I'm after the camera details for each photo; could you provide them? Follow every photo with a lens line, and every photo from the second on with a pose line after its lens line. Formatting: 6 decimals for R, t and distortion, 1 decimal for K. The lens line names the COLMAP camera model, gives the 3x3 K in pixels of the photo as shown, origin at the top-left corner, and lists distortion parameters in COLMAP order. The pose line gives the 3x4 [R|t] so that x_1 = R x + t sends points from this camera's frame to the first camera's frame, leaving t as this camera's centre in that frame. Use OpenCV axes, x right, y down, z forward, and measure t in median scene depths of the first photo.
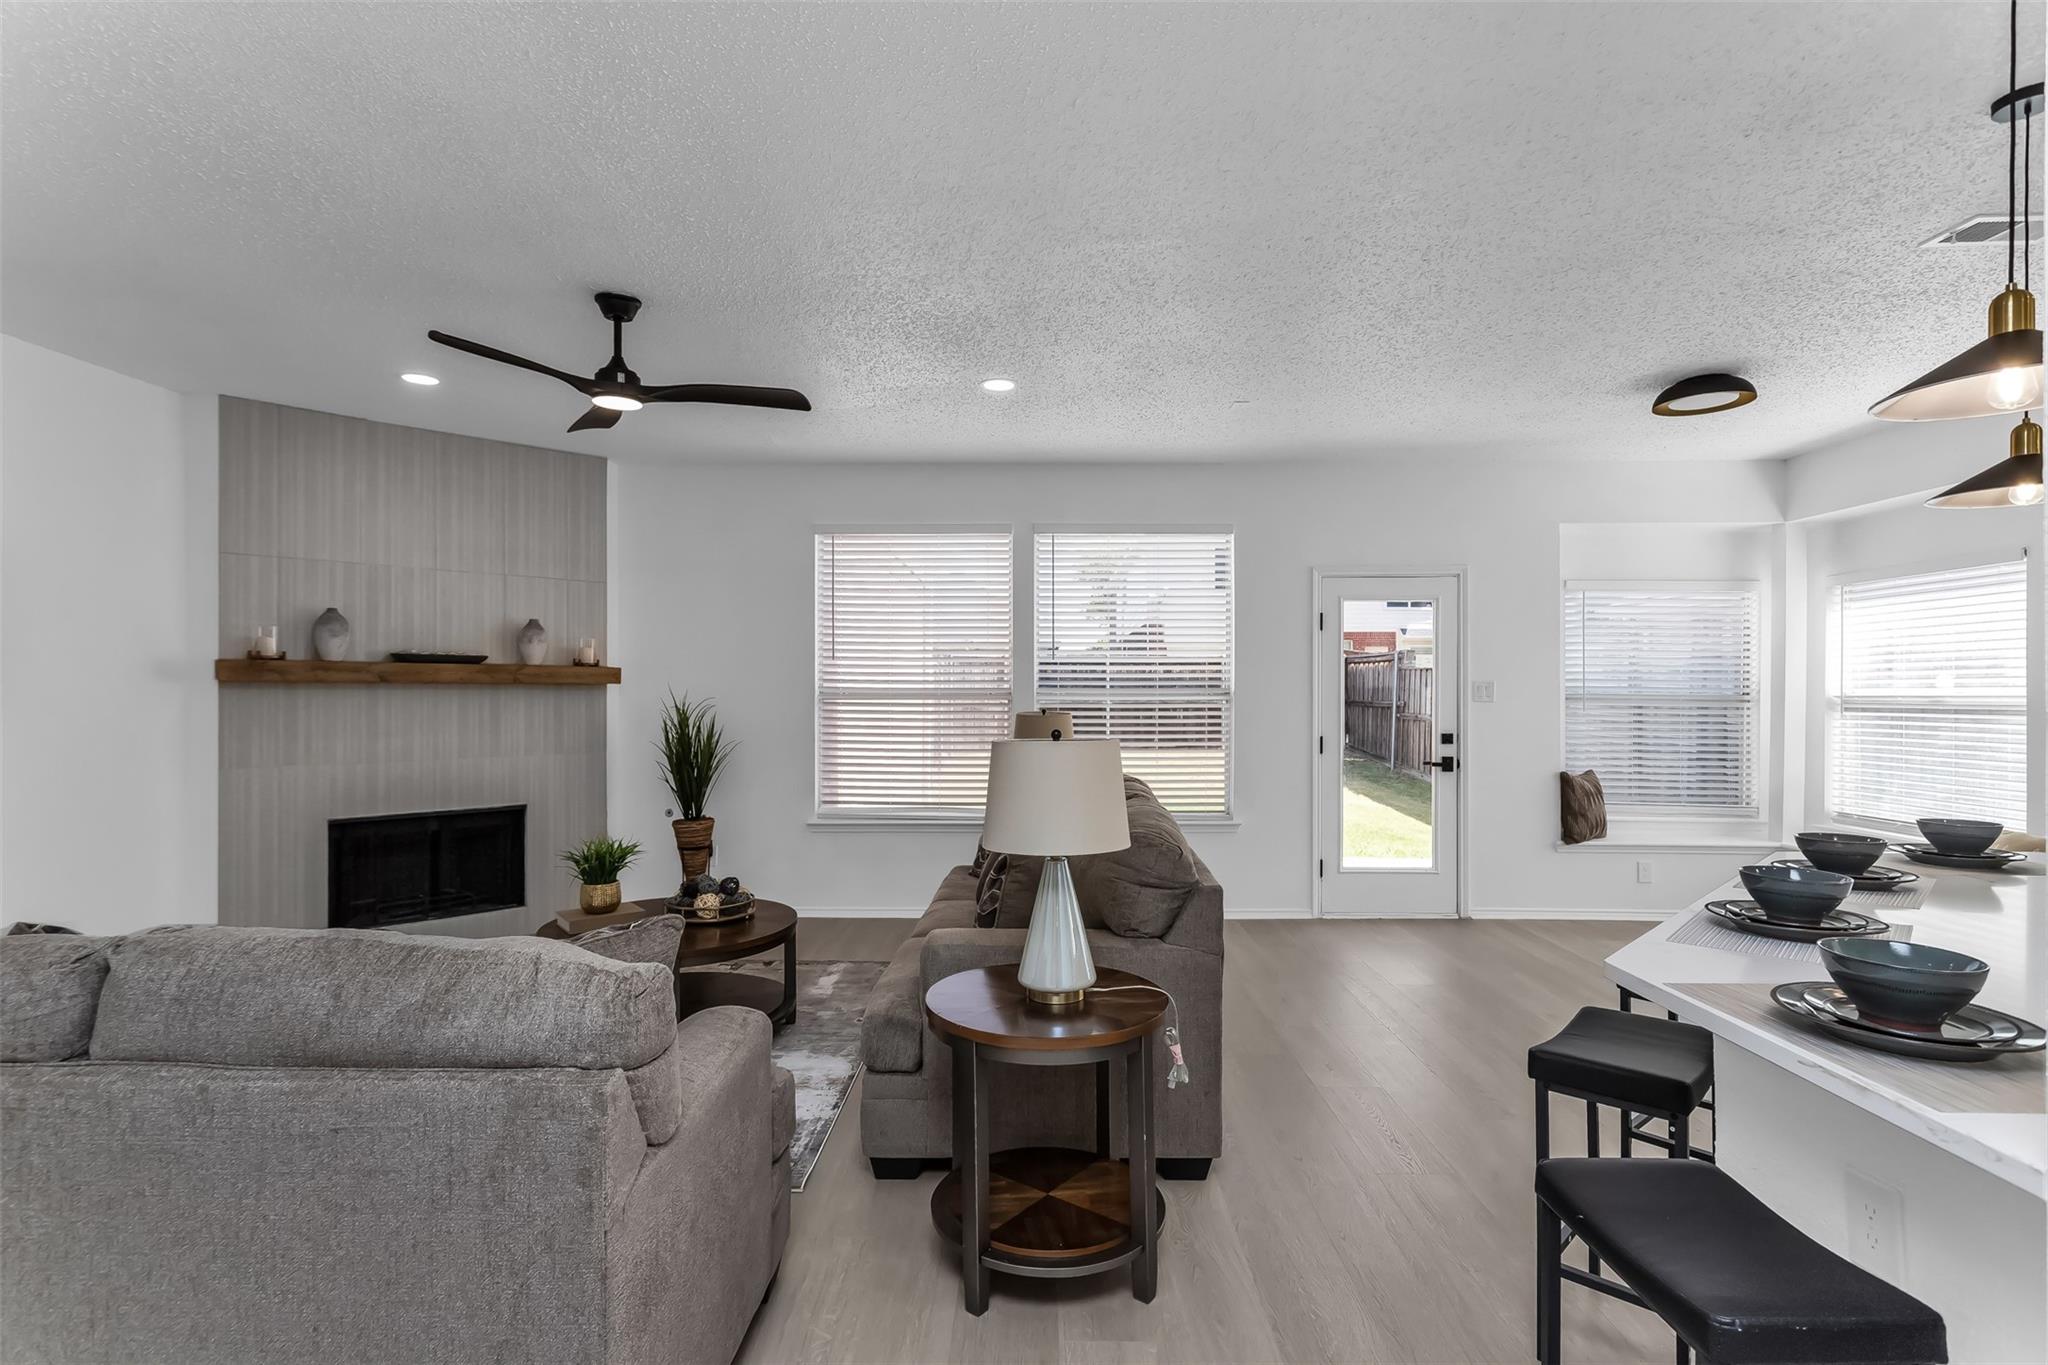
lens RADIAL K [[991.1, 0, 1024.0], [0, 991.1, 682.5], [0, 0, 1]] dist [0.000820, 0.000427]
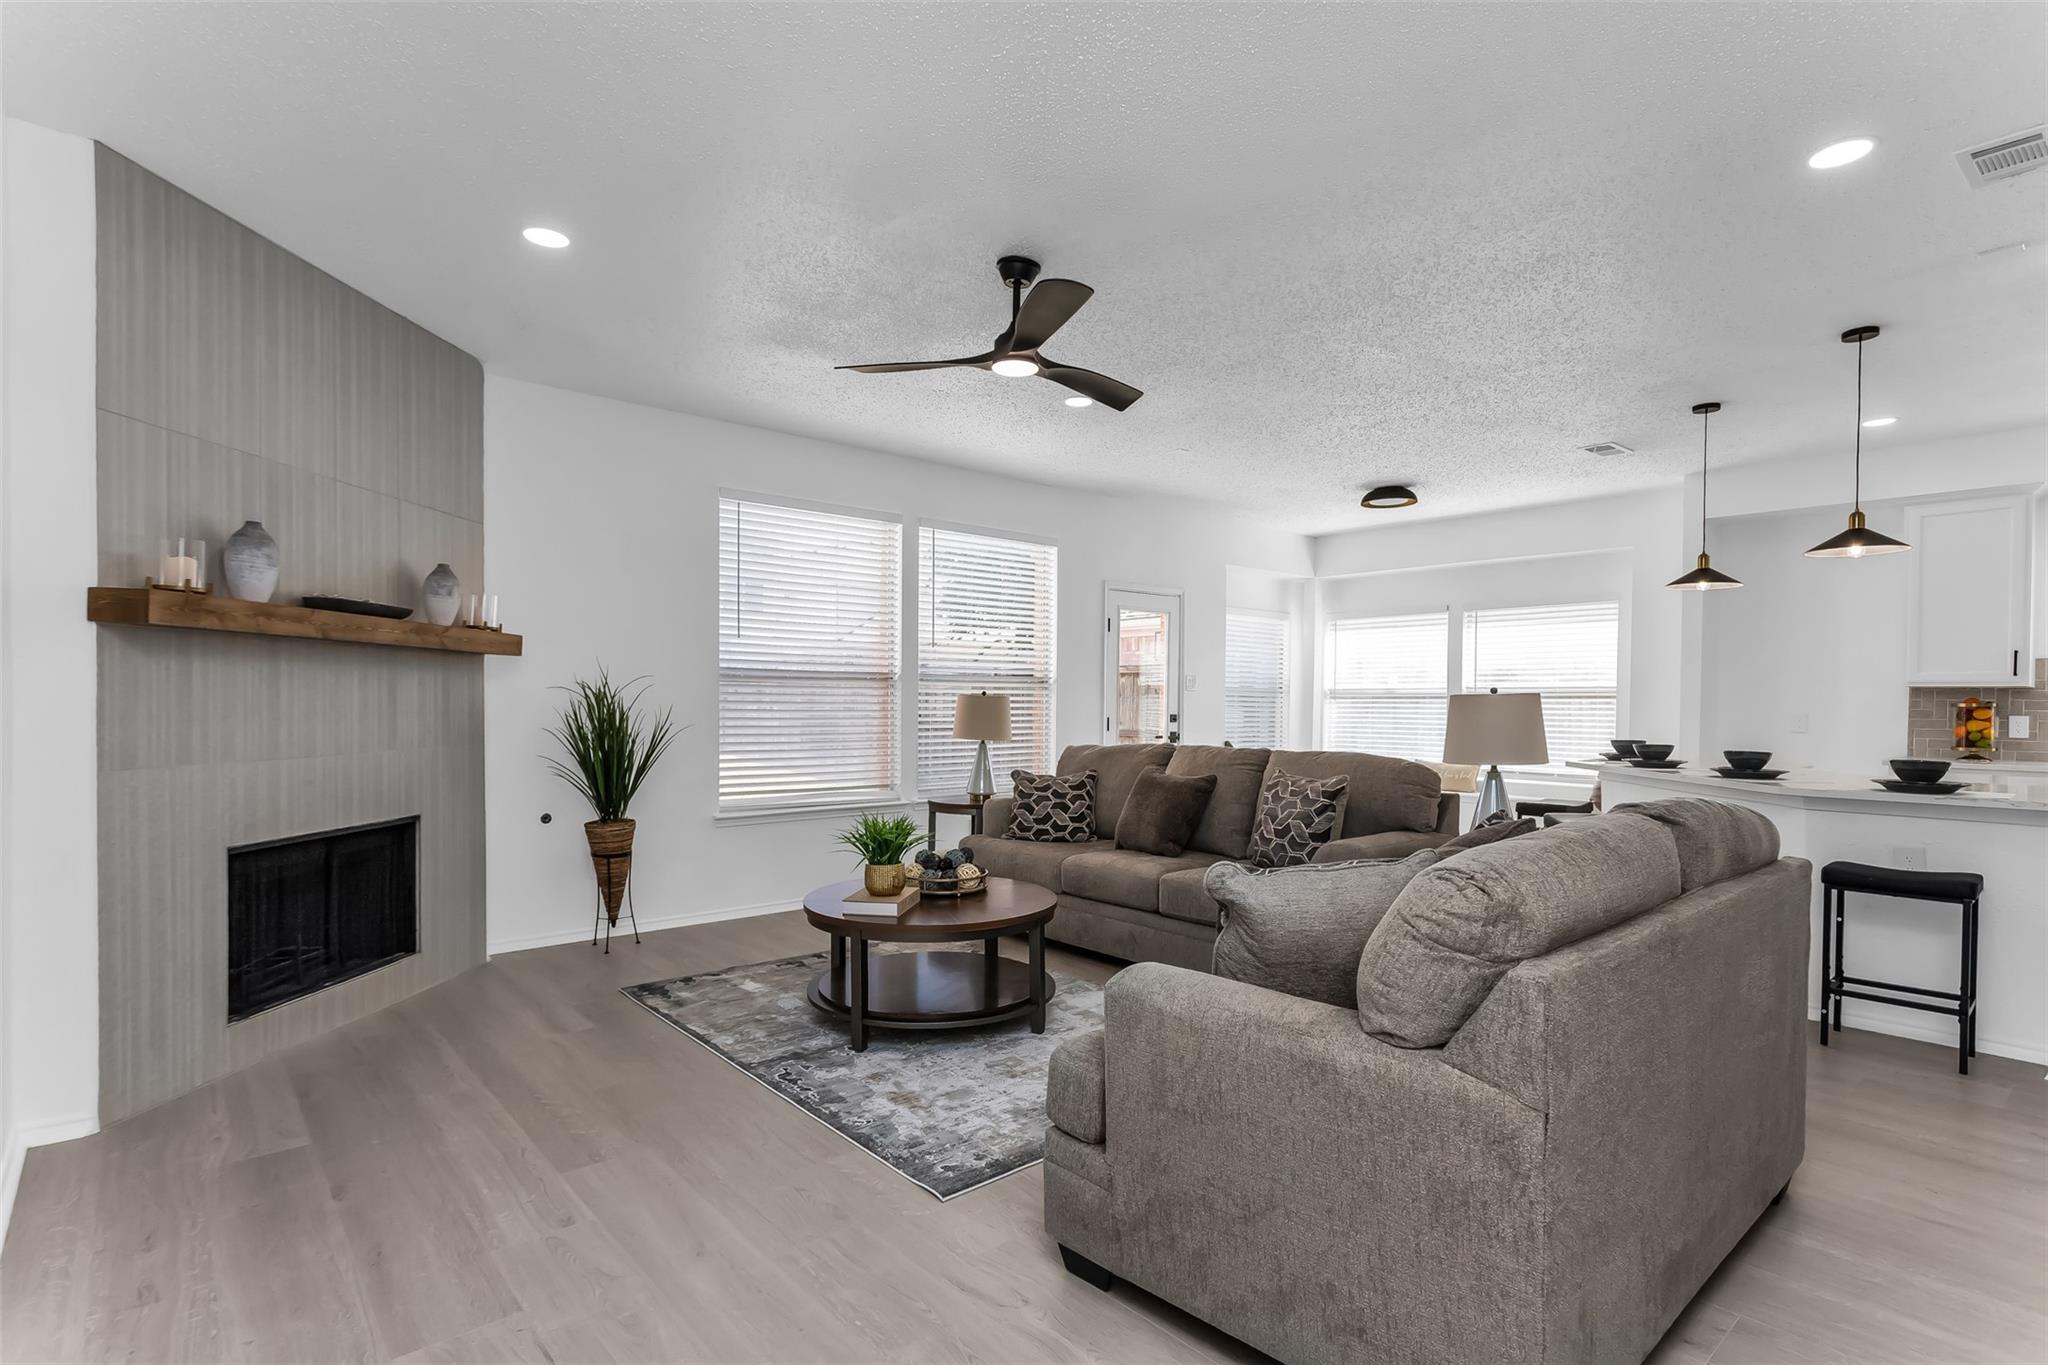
lens RADIAL K [[1011.0, 0, 1027.7], [0, 1011.0, 709.8], [0, 0, 1]] dist [0.000113, 0.000336]
pose [[0.734368, -0.002567, 0.678747, -0.680105], [-0.008493, 0.999880, 0.012970, 0.031297], [-0.678699, -0.015289, 0.734258, 0.144772]]
